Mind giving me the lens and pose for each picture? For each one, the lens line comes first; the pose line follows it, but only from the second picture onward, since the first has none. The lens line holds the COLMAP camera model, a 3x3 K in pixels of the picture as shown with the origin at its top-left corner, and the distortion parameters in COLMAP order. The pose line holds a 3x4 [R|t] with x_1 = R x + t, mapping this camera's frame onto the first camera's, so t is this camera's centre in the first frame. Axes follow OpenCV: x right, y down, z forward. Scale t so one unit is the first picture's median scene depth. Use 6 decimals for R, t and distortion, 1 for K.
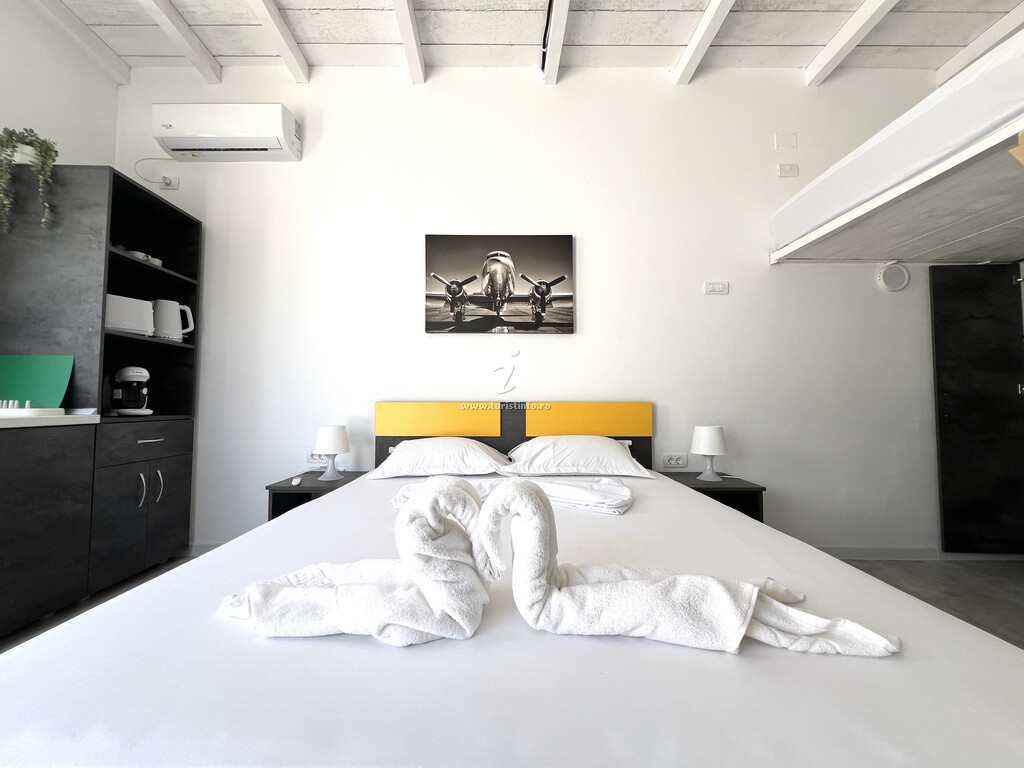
lens RADIAL K [[409.4, 0, 513.7], [0, 409.4, 383.6], [0, 0, 1]] dist [-0.003432, -0.000336]
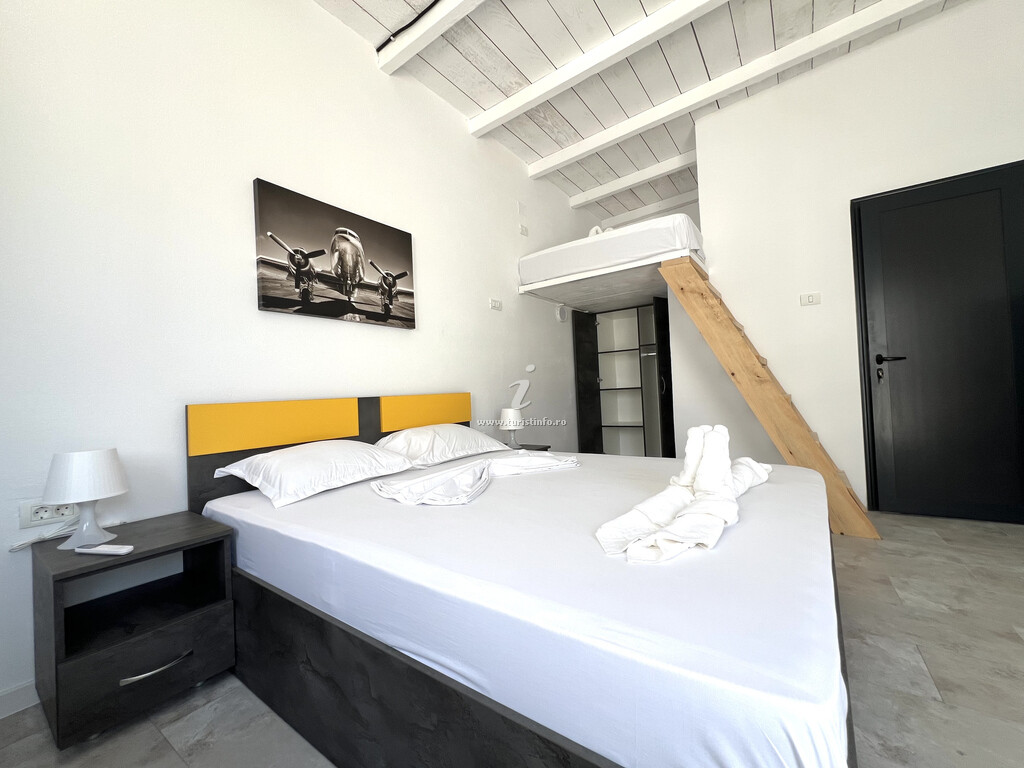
lens RADIAL K [[409.4, 0, 512.3], [0, 409.4, 383.3], [0, 0, 1]] dist [-0.003432, -0.000336]
pose [[0.586165, -0.011232, 0.810114, -0.568580], [0.009706, 0.999929, 0.006840, 0.010696], [-0.810133, 0.003853, 0.586233, 0.193183]]
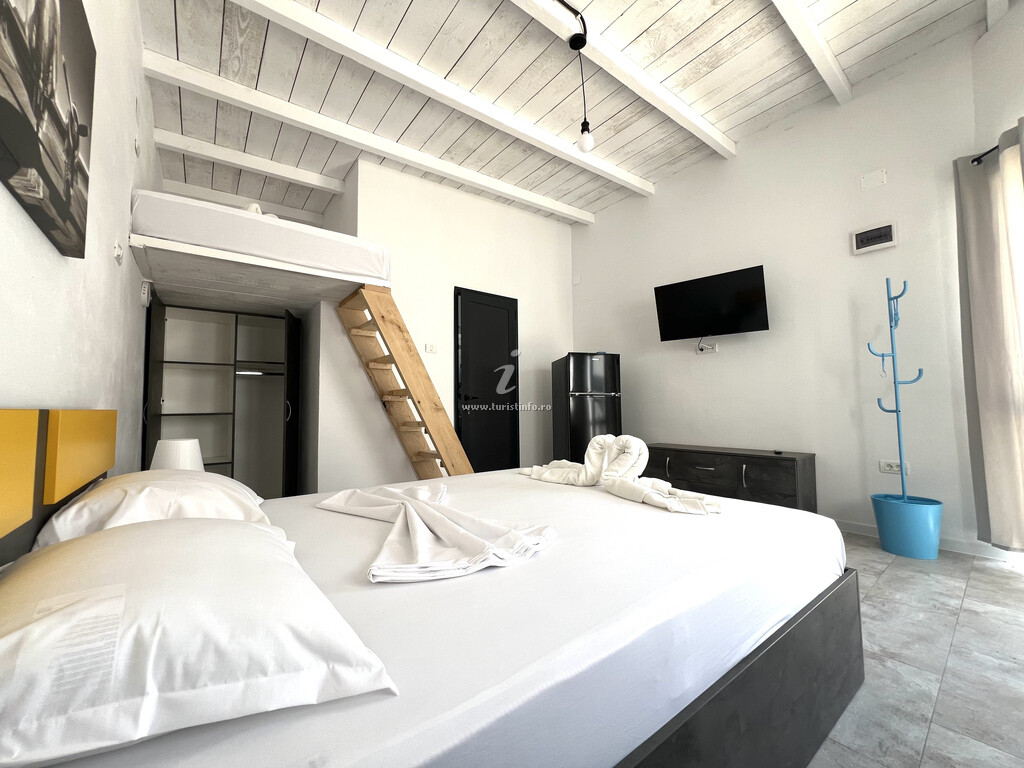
lens RADIAL K [[409.4, 0, 510.8], [0, 409.4, 382.7], [0, 0, 1]] dist [-0.003432, -0.000336]
pose [[-0.609047, 0.054387, 0.791267, -0.508802], [-0.024057, 0.995920, -0.086970, 0.042939], [-0.792769, -0.072005, -0.605254, 0.907958]]
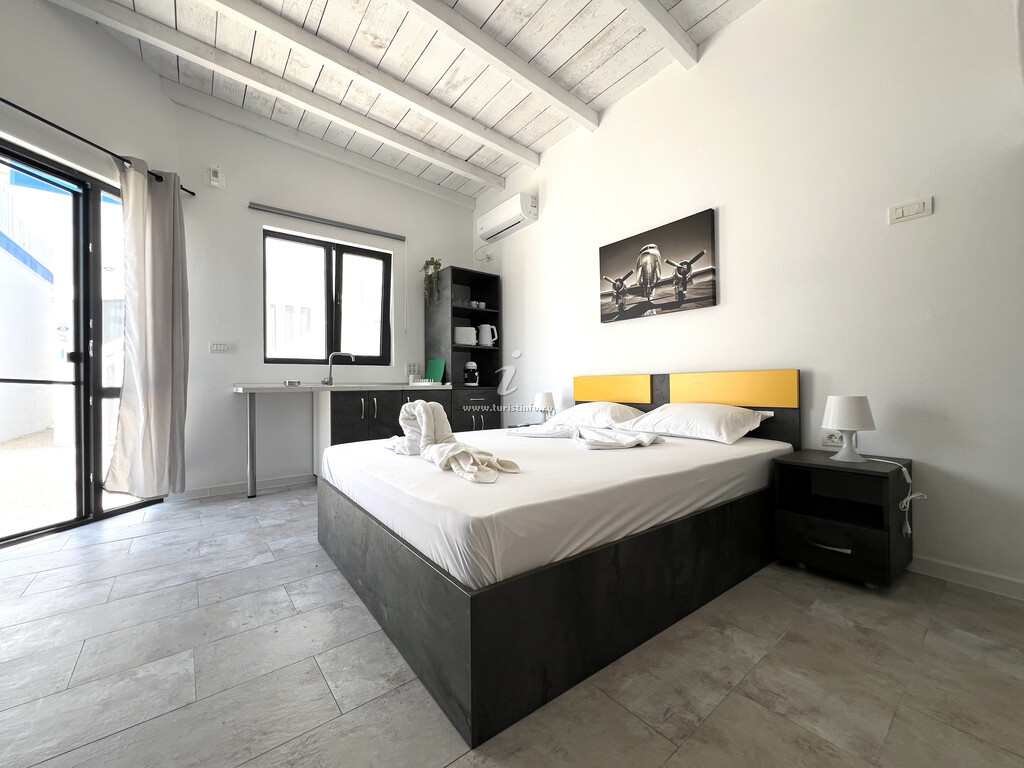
lens RADIAL K [[409.4, 0, 512.9], [0, 409.4, 382.6], [0, 0, 1]] dist [-0.003432, -0.000336]
pose [[0.605013, -0.013644, -0.796099, 0.671237], [0.047166, 0.998711, 0.018728, 0.028371], [0.794817, -0.048880, 0.604877, -0.028917]]
